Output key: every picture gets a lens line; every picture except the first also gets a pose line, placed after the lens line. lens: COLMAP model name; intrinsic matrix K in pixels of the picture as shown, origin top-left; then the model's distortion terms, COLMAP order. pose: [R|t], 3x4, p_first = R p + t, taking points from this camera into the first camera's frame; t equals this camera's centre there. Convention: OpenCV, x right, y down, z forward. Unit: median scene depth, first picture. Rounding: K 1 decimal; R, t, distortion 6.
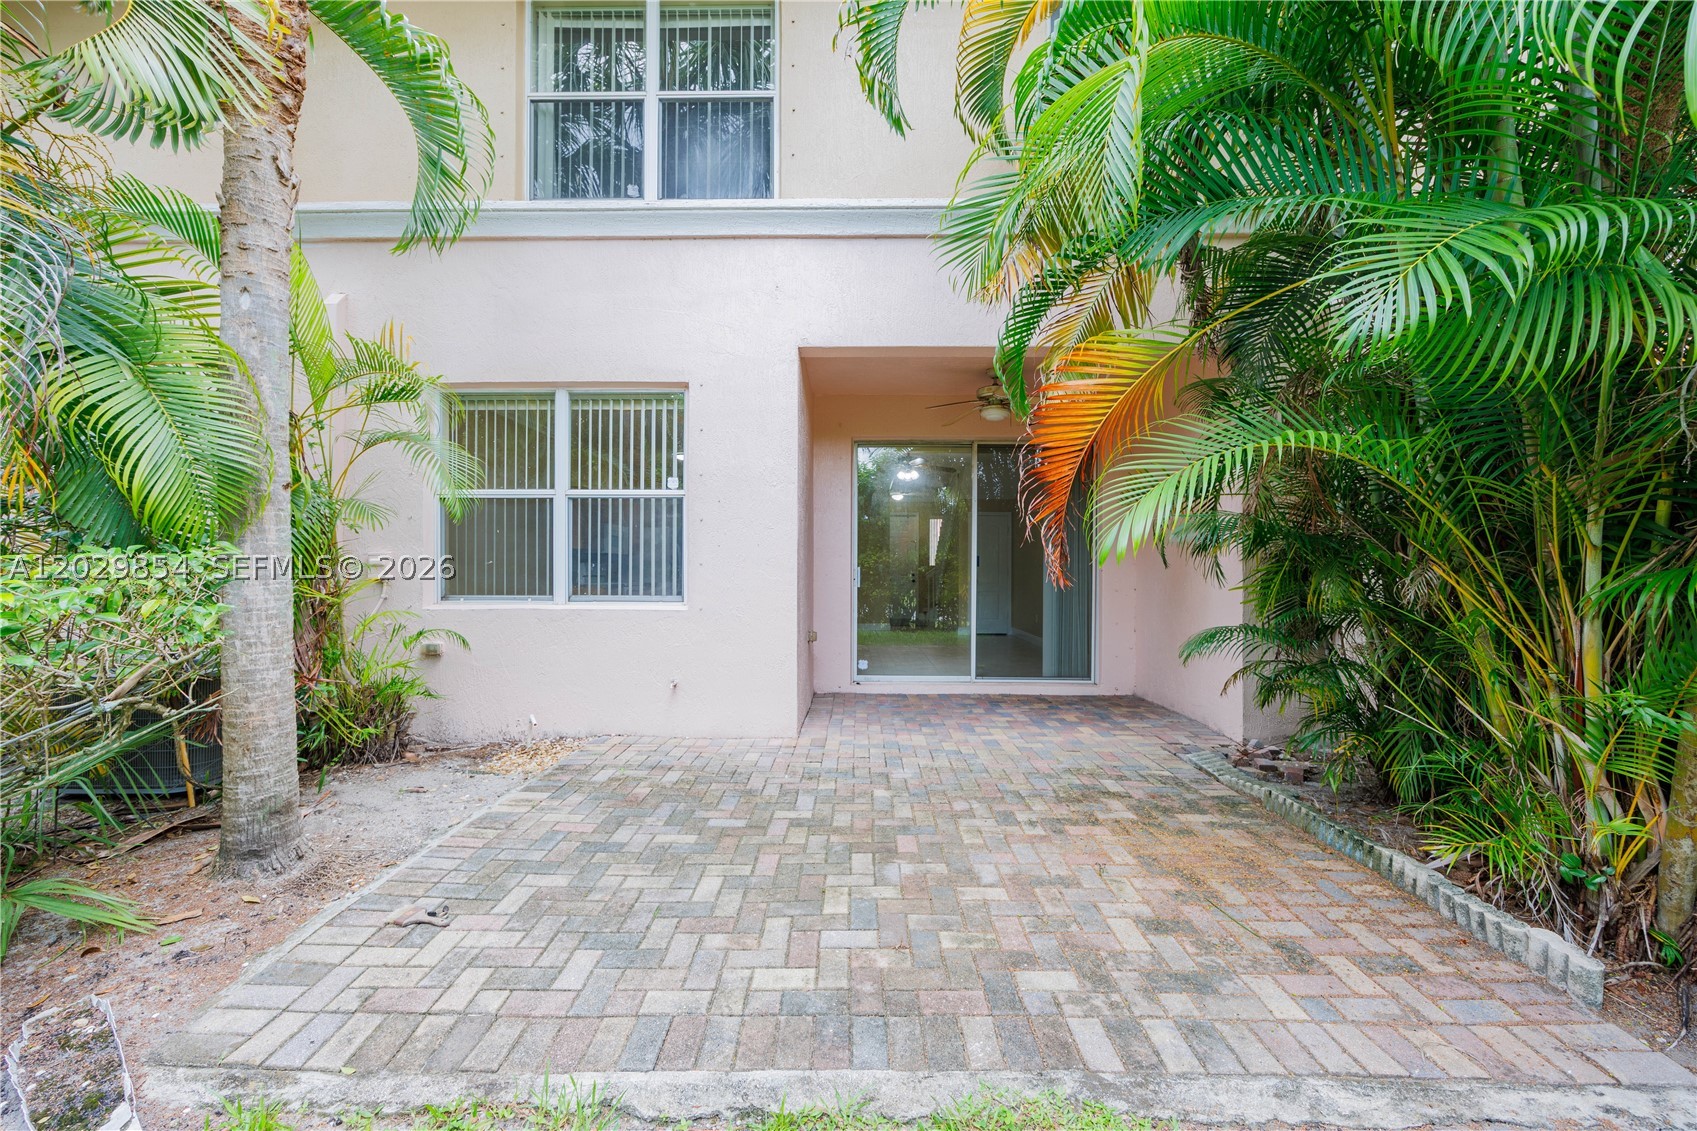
lens RADIAL K [[675.2, 0, 847.8], [0, 675.2, 571.3], [0, 0, 1]] dist [-0.001449, 0.000226]
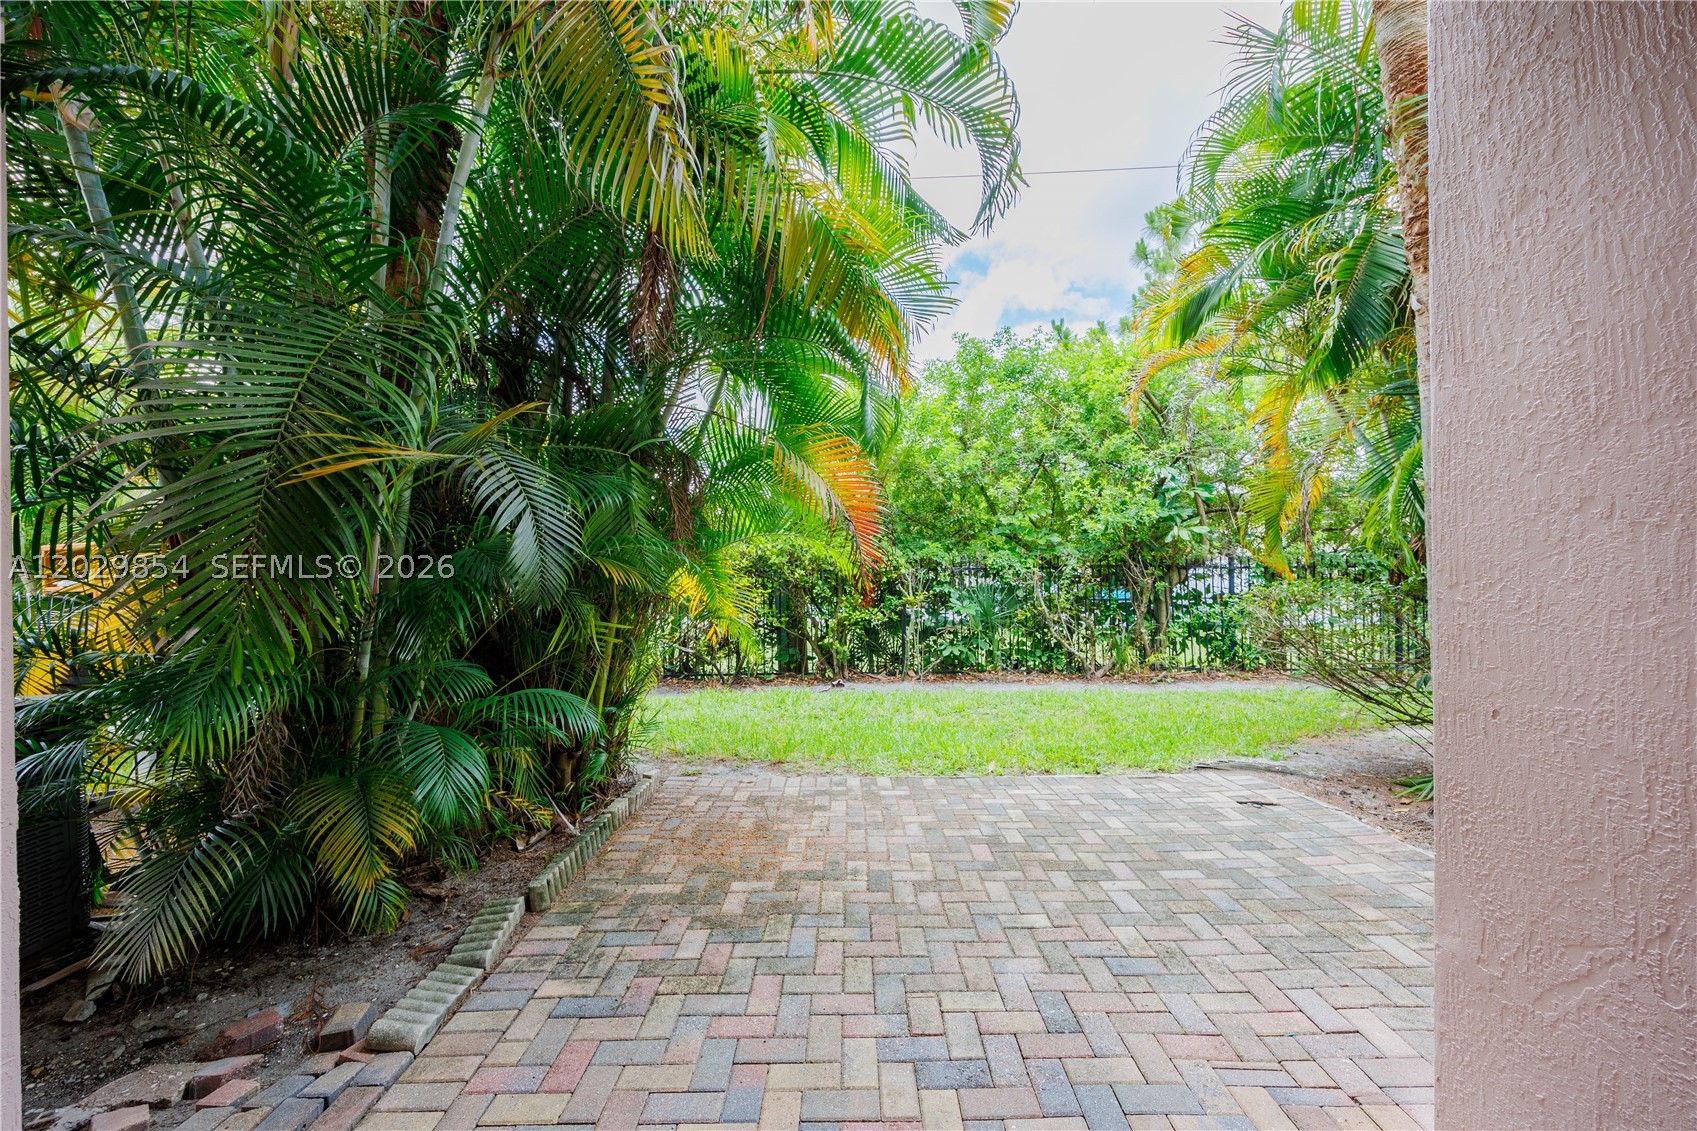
lens RADIAL K [[675.2, 0, 847.8], [0, 675.2, 571.3], [0, 0, 1]] dist [-0.001449, 0.000226]
pose [[-0.999927, 0.005228, -0.010864, 0.272526], [0.005142, 0.999956, 0.007894, -0.050848], [0.010904, 0.007837, -0.999910, 1.817552]]
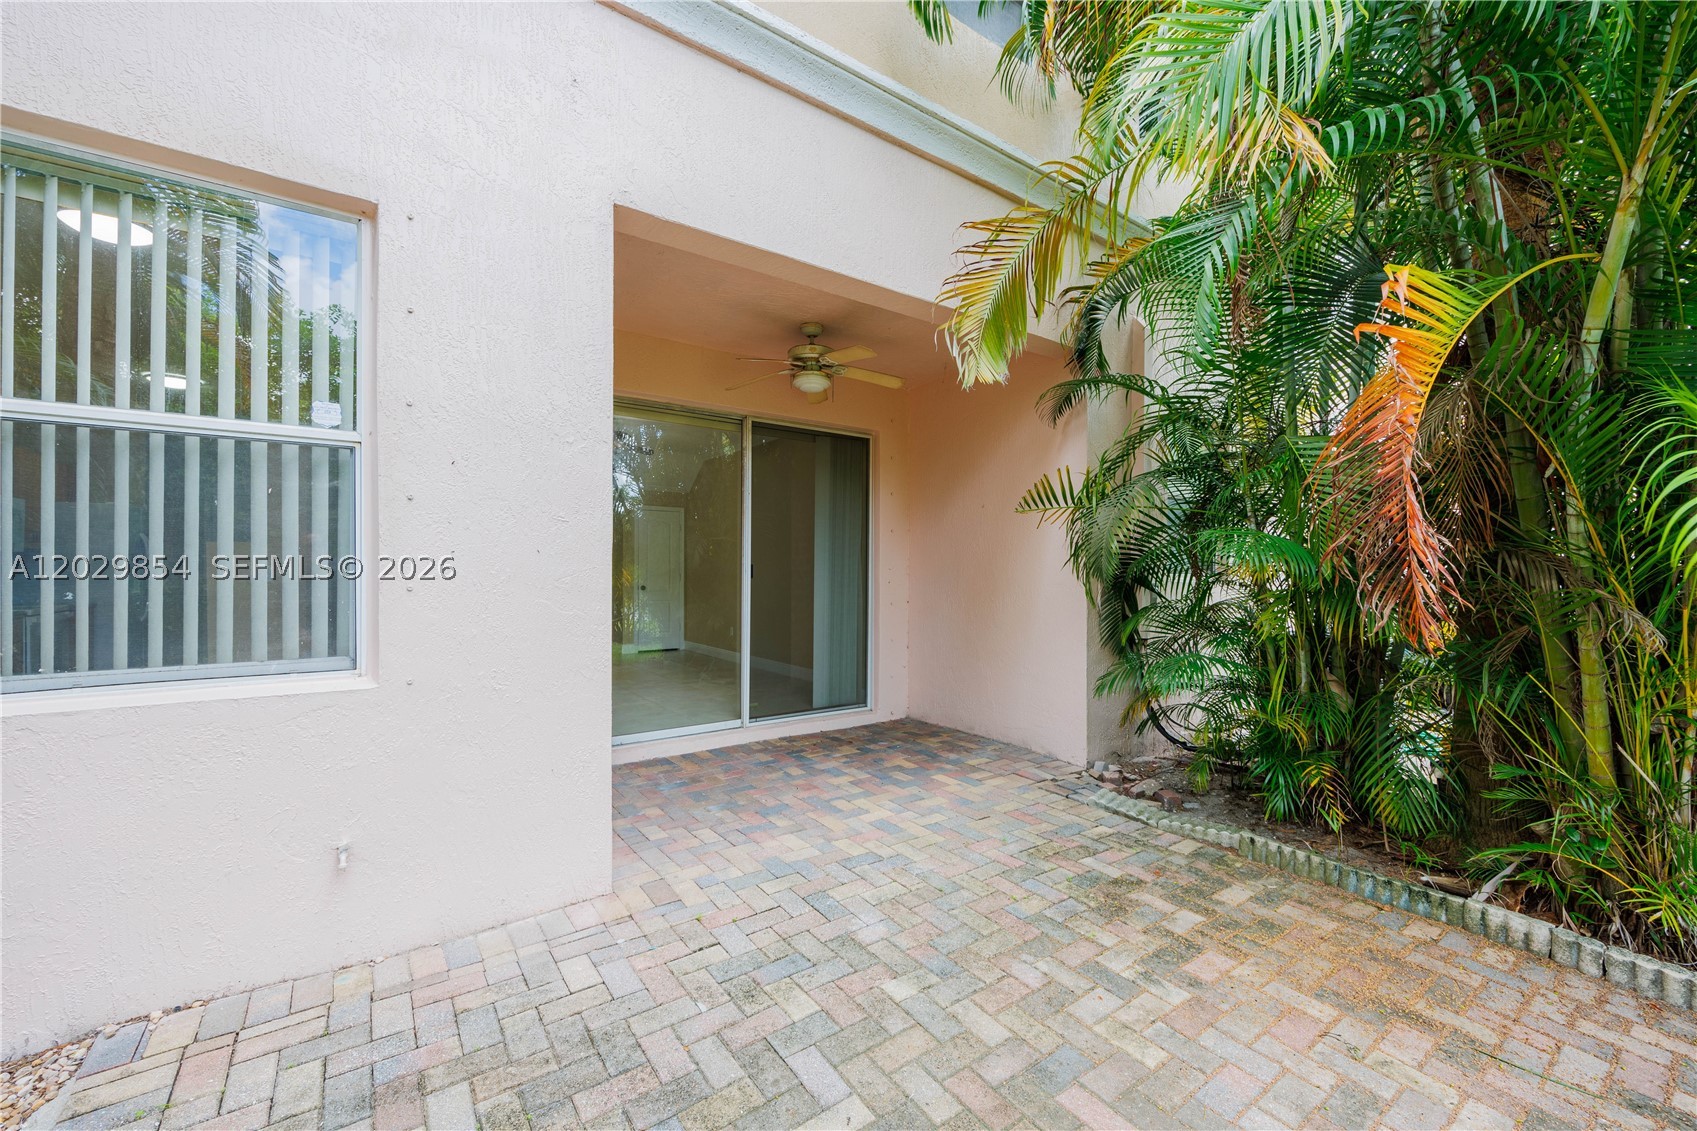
lens RADIAL K [[675.2, 0, 847.8], [0, 675.2, 571.3], [0, 0, 1]] dist [-0.001449, 0.000226]
pose [[0.804728, -0.000833, 0.593643, -0.351492], [-0.002701, 0.999984, 0.005064, -0.036906], [-0.593638, -0.005679, 0.804712, 0.595458]]
